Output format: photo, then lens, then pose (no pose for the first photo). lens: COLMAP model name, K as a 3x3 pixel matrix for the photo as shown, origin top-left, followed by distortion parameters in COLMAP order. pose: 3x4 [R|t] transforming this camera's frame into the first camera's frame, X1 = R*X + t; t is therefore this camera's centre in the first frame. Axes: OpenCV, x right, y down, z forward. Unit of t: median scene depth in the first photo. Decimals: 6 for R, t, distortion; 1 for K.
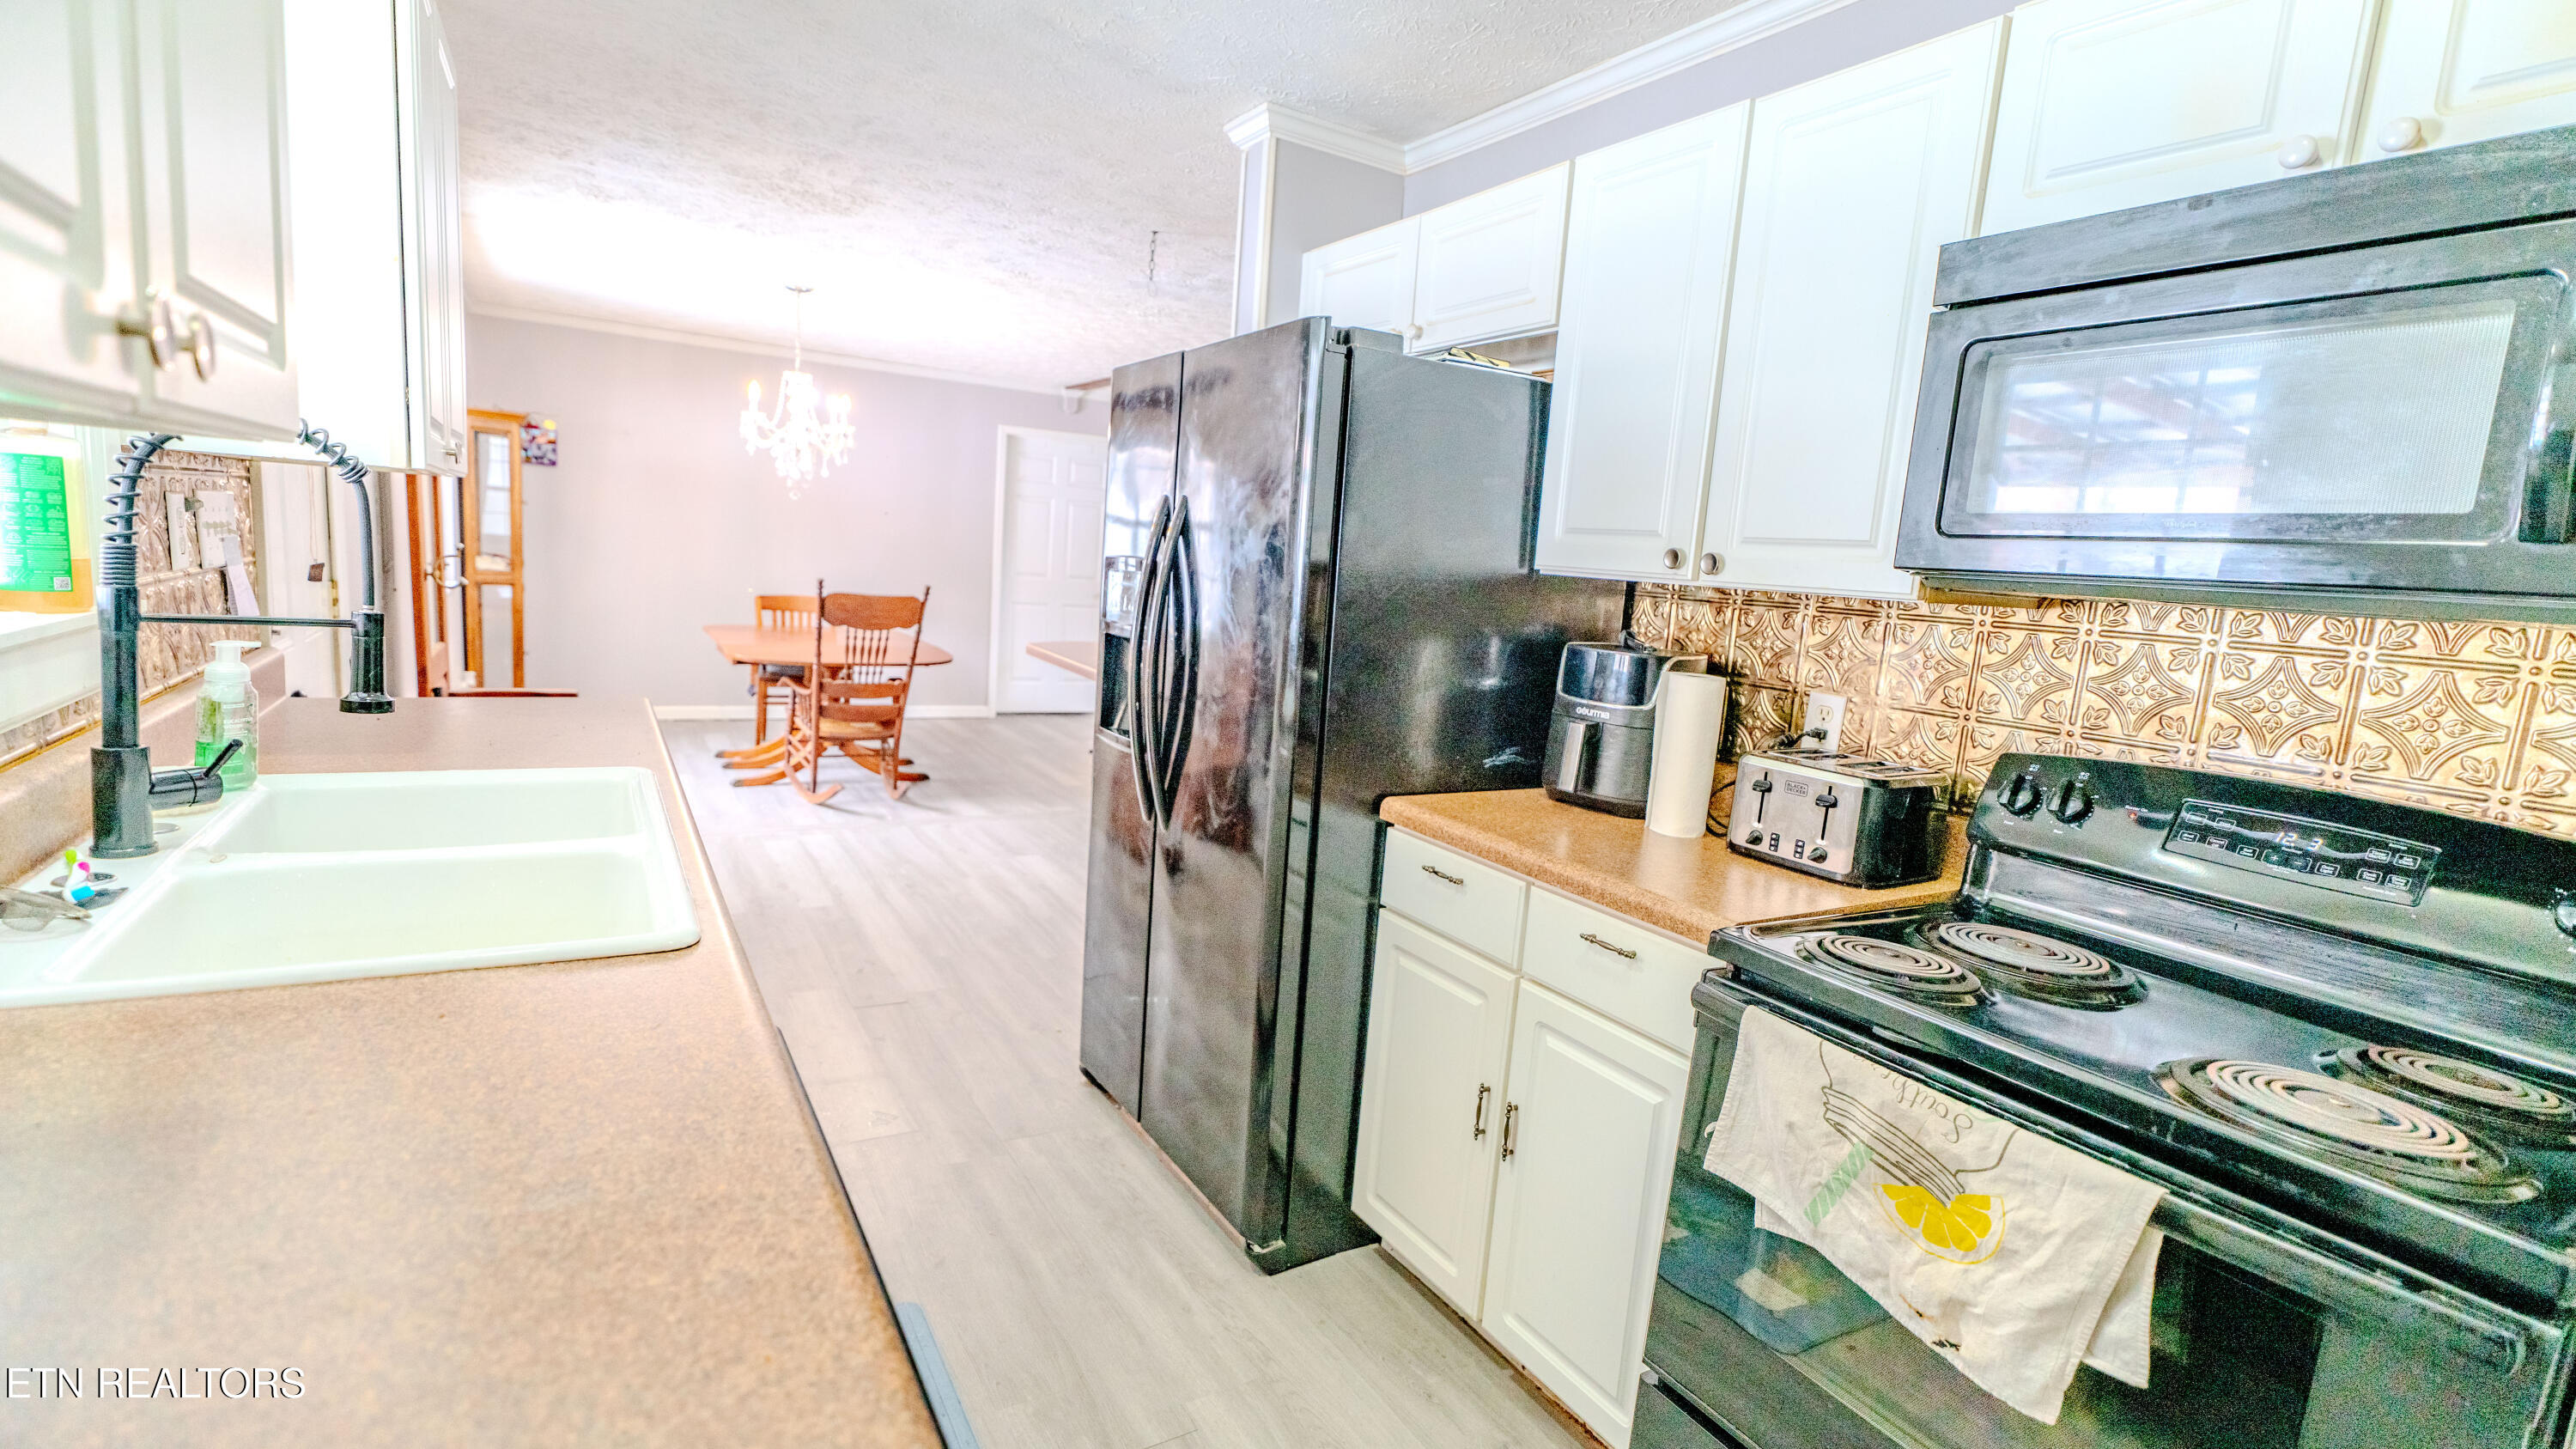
lens RADIAL K [[1147.0, 0, 1288.0], [0, 1147.0, 724.5], [0, 0, 1]] dist [0.001516, 0.000304]
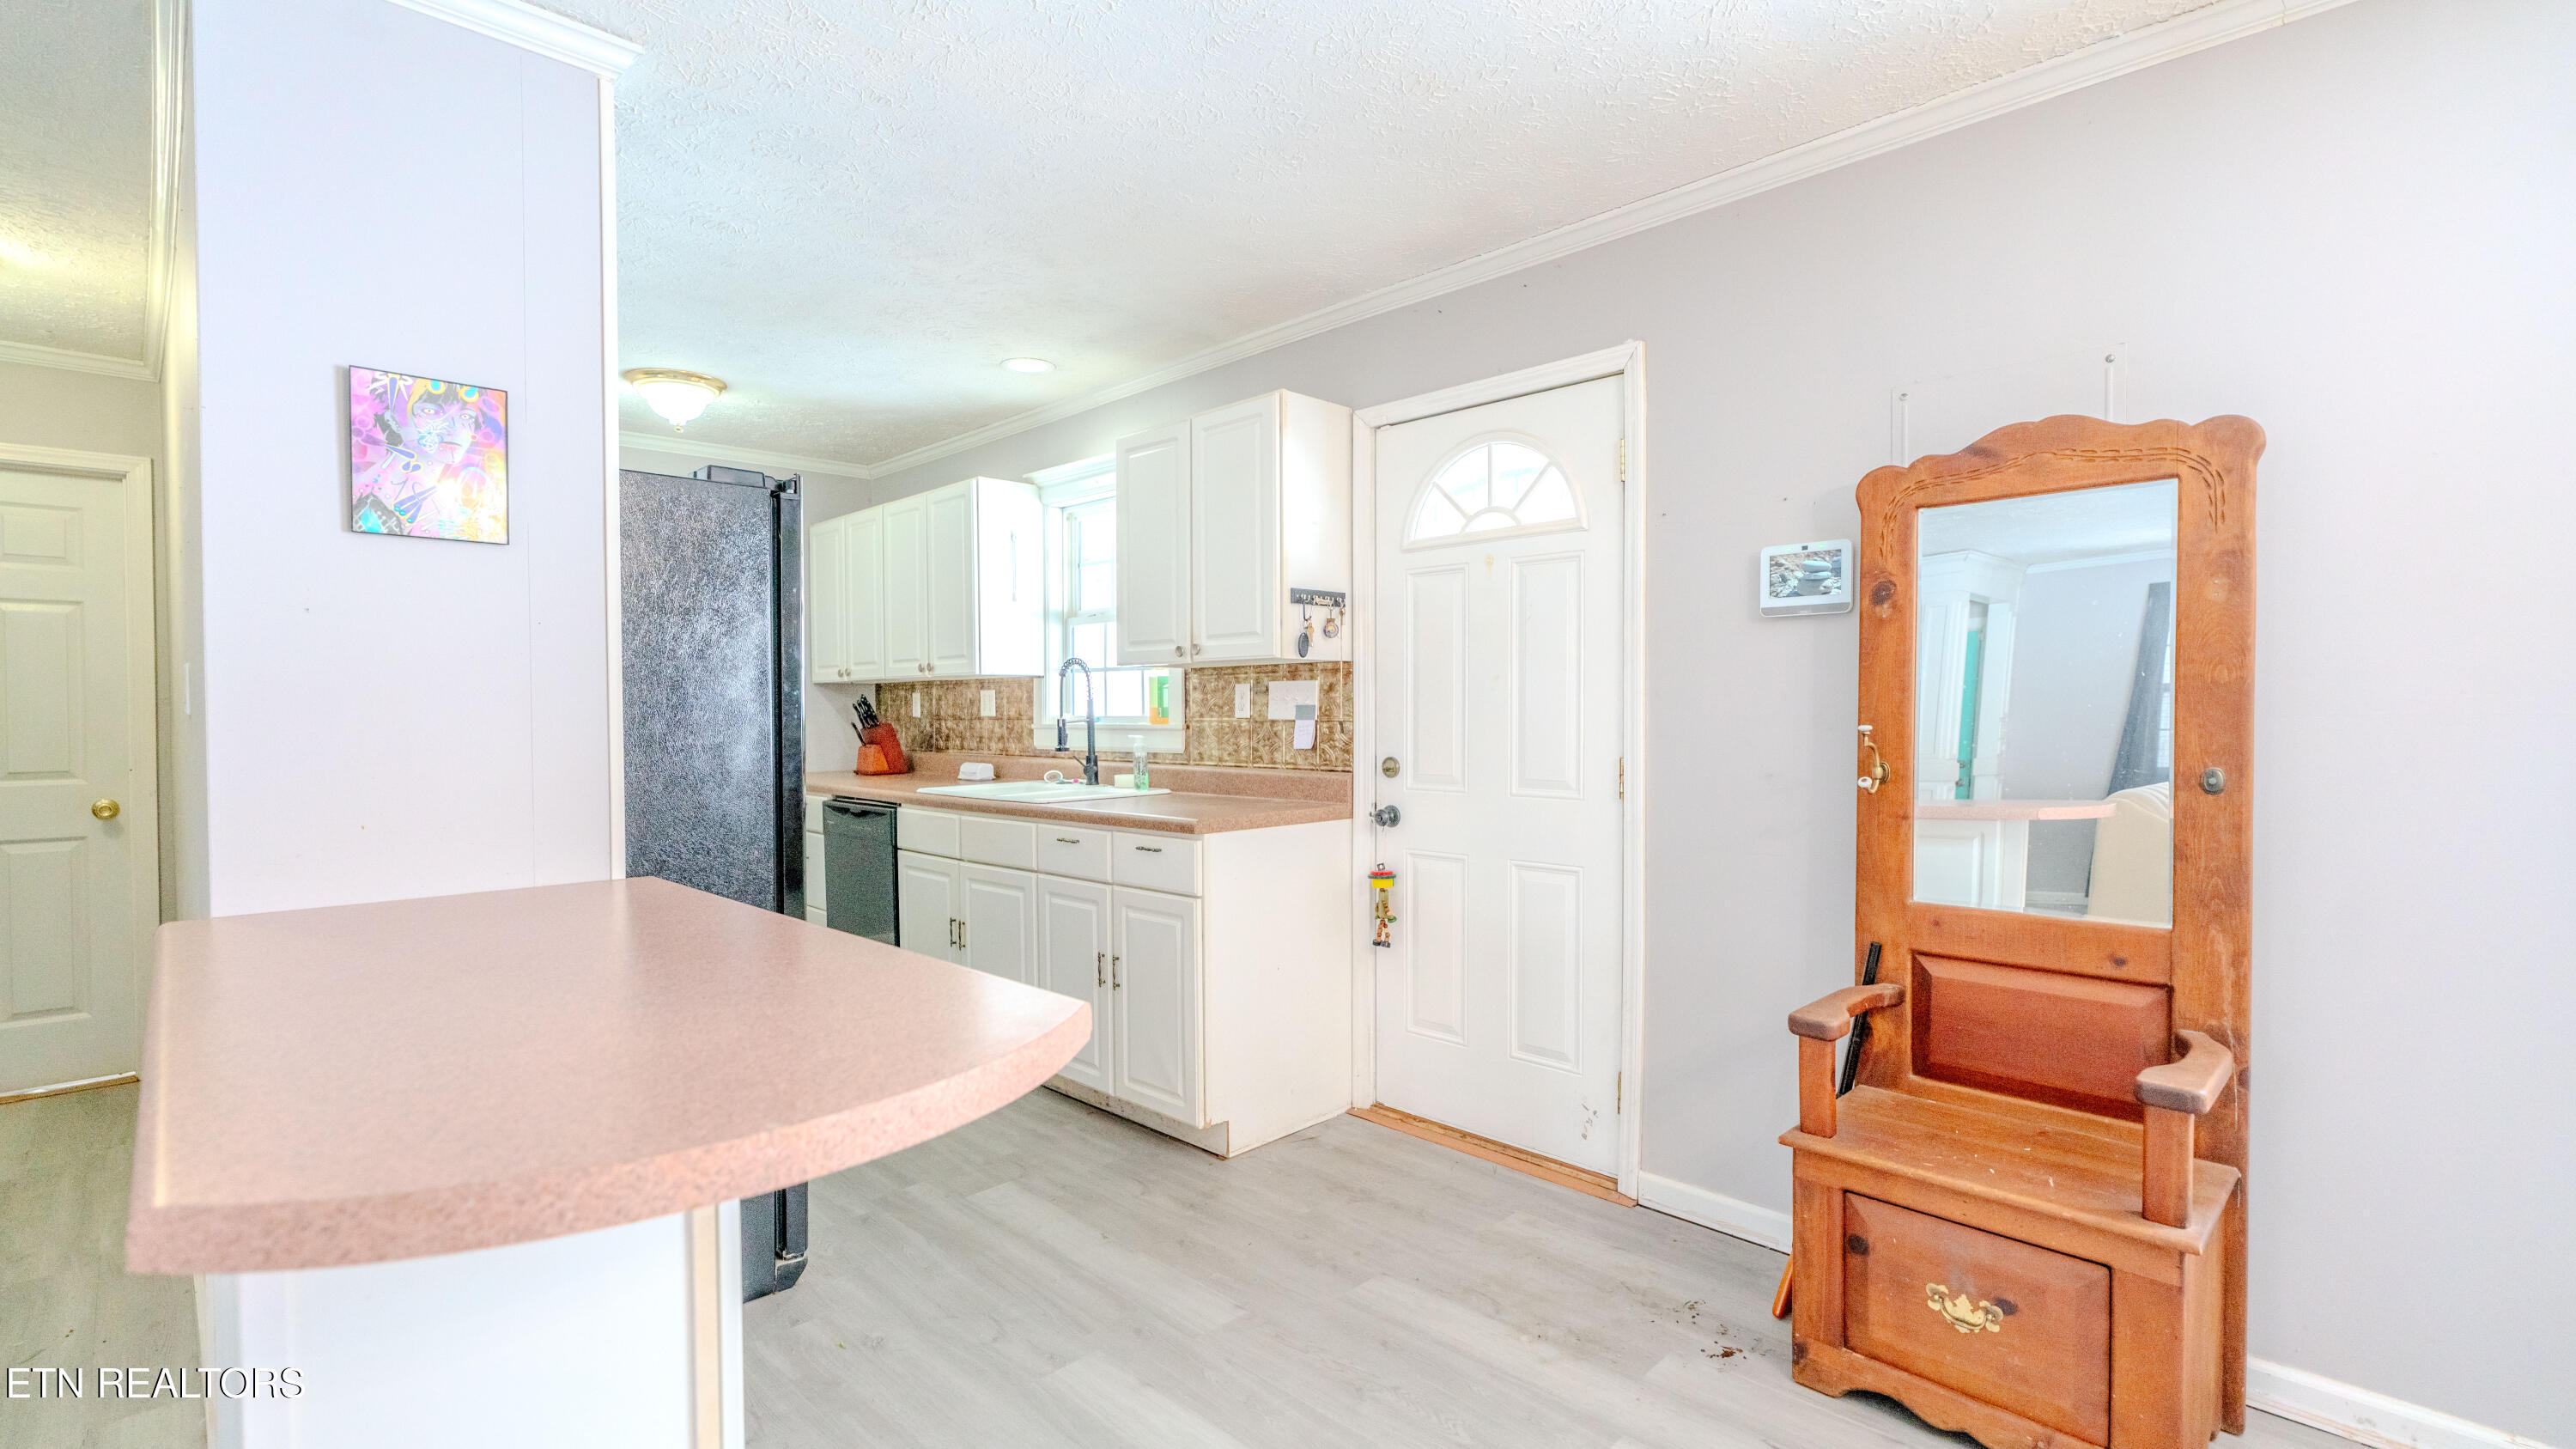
lens RADIAL K [[1143.2, 0, 1278.7], [0, 1143.2, 729.5], [0, 0, 1]] dist [-0.009268, 0.014171]
pose [[-0.970306, -0.065912, -0.232727, -0.386912], [-0.101251, 0.984483, 0.143322, -0.326078], [0.219669, 0.162630, -0.961924, 2.365510]]
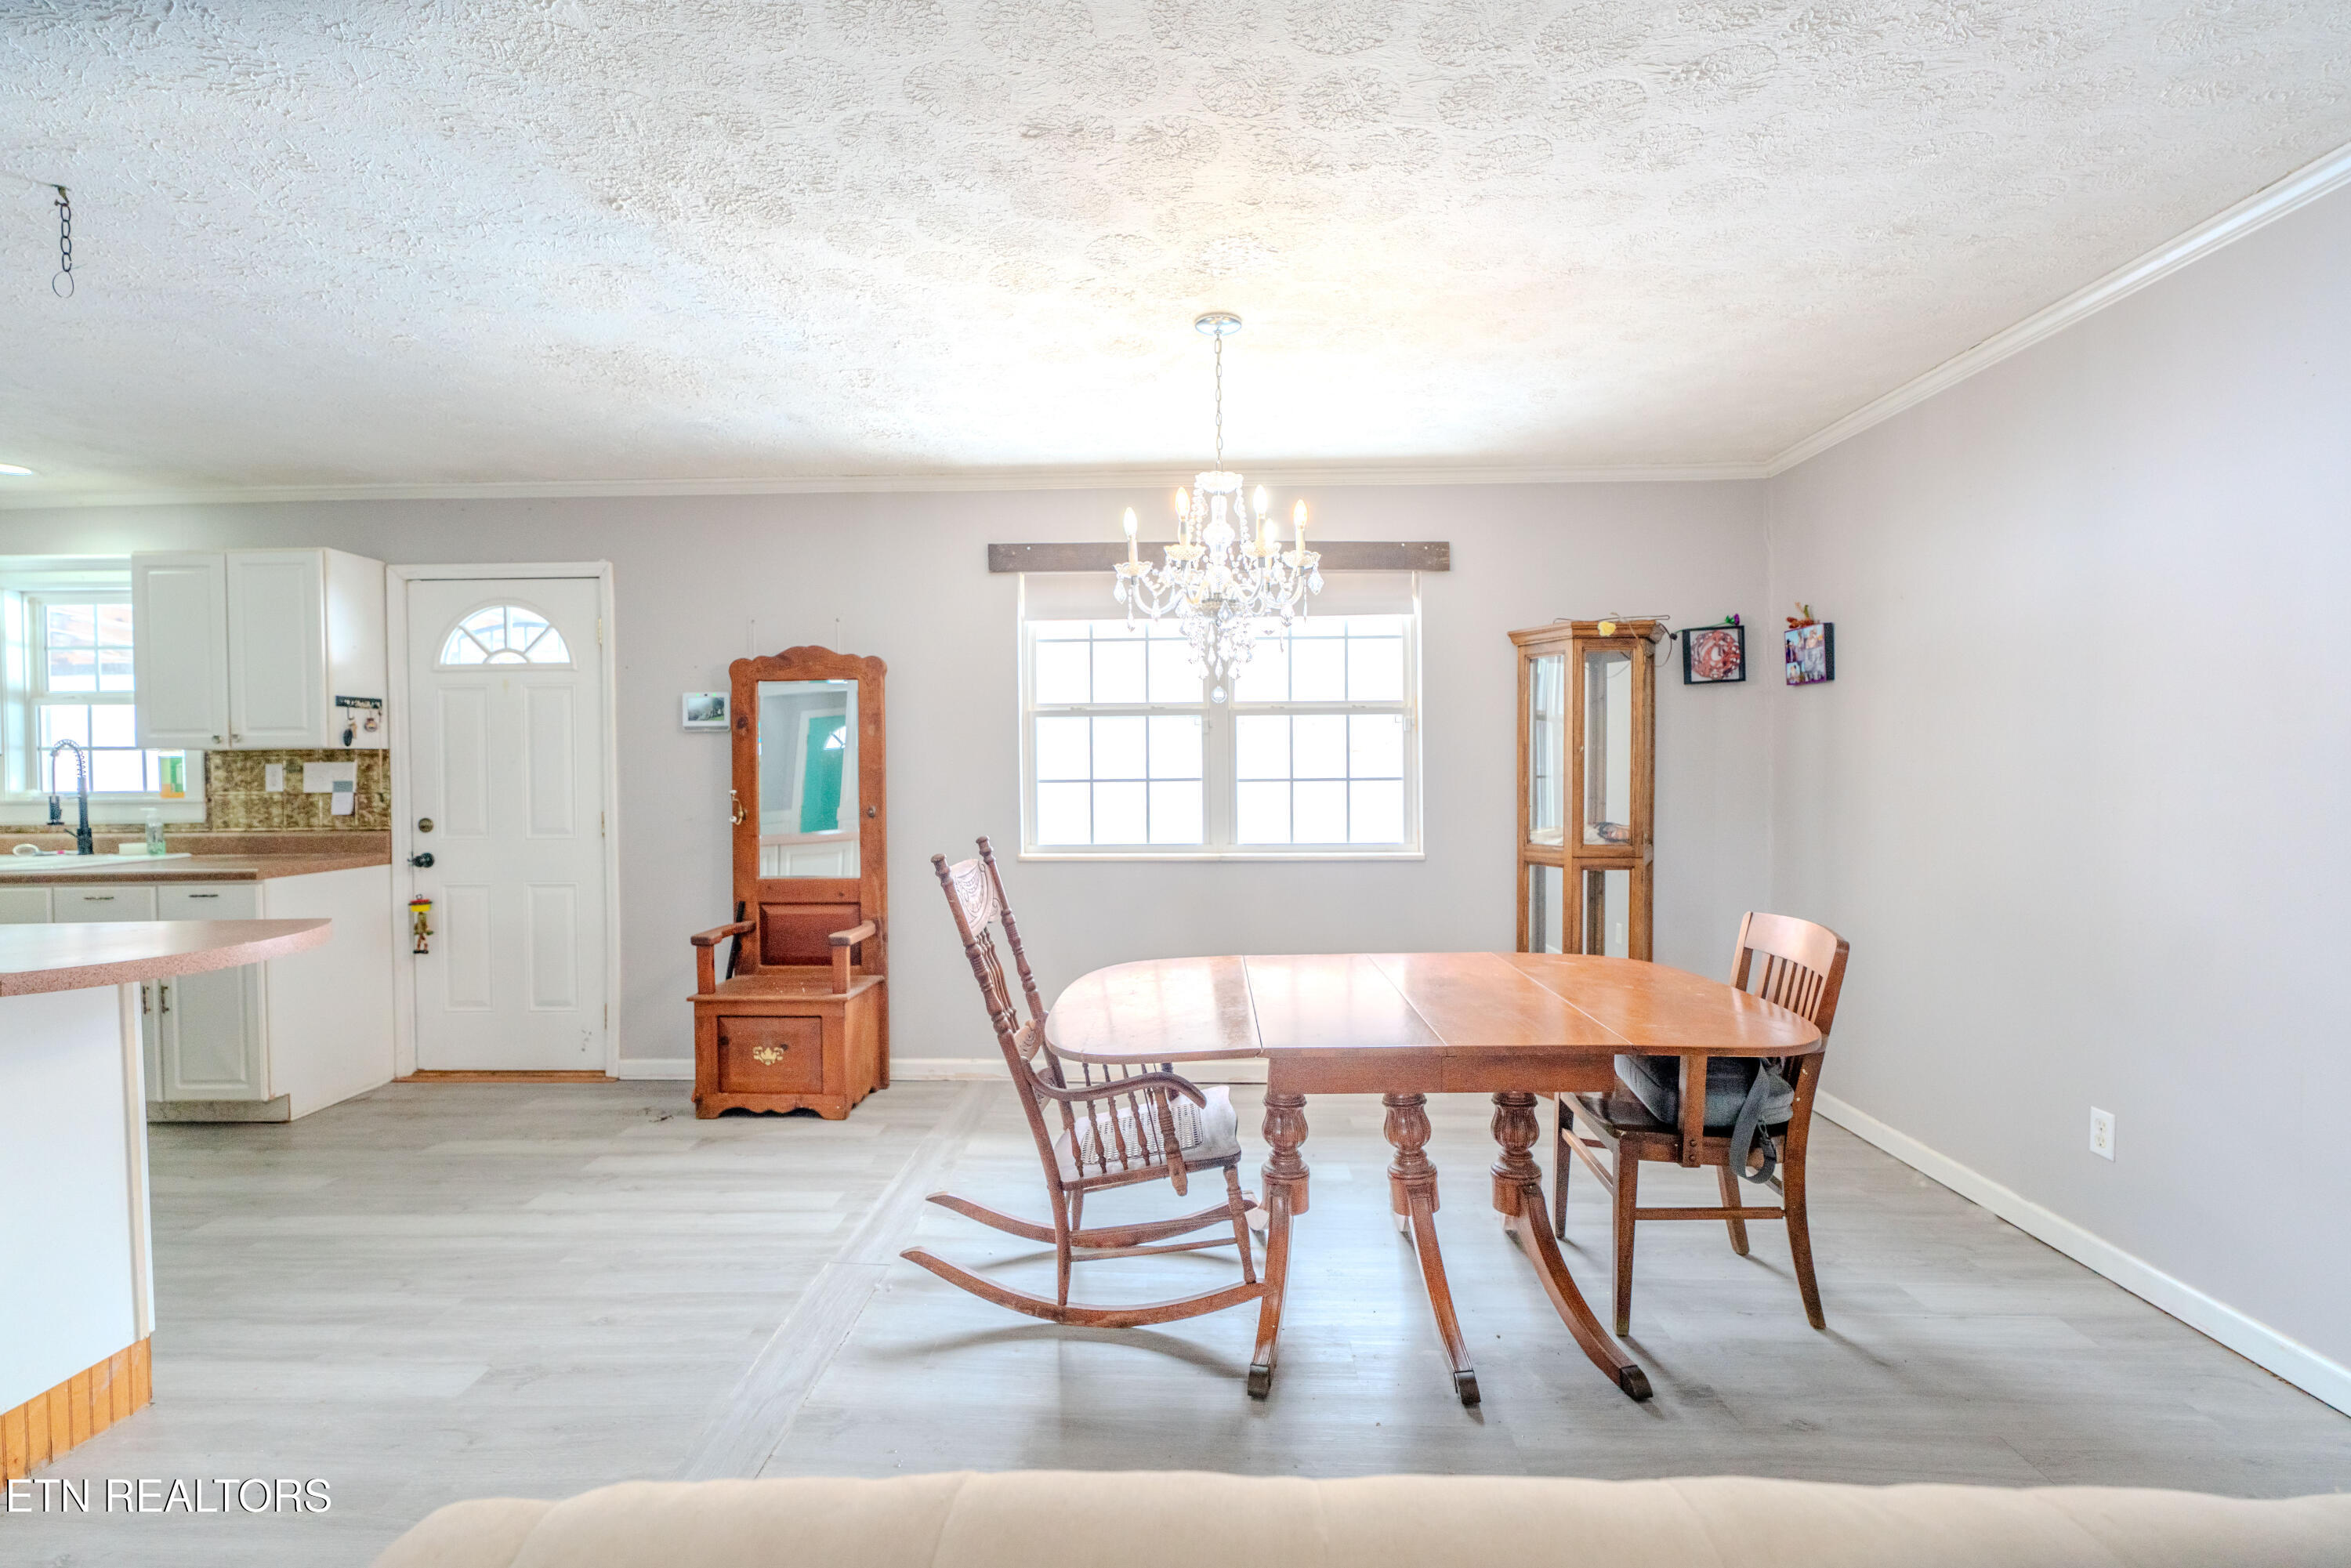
lens RADIAL K [[1085.1, 0, 1169.9], [0, 1085.1, 787.1], [0, 0, 1]] dist [0.005650, -0.000610]
pose [[-0.554450, -0.052555, -0.830556, 0.015562], [-0.153352, 0.987366, 0.039895, -0.433261], [0.817966, 0.149487, -0.555505, 3.163065]]
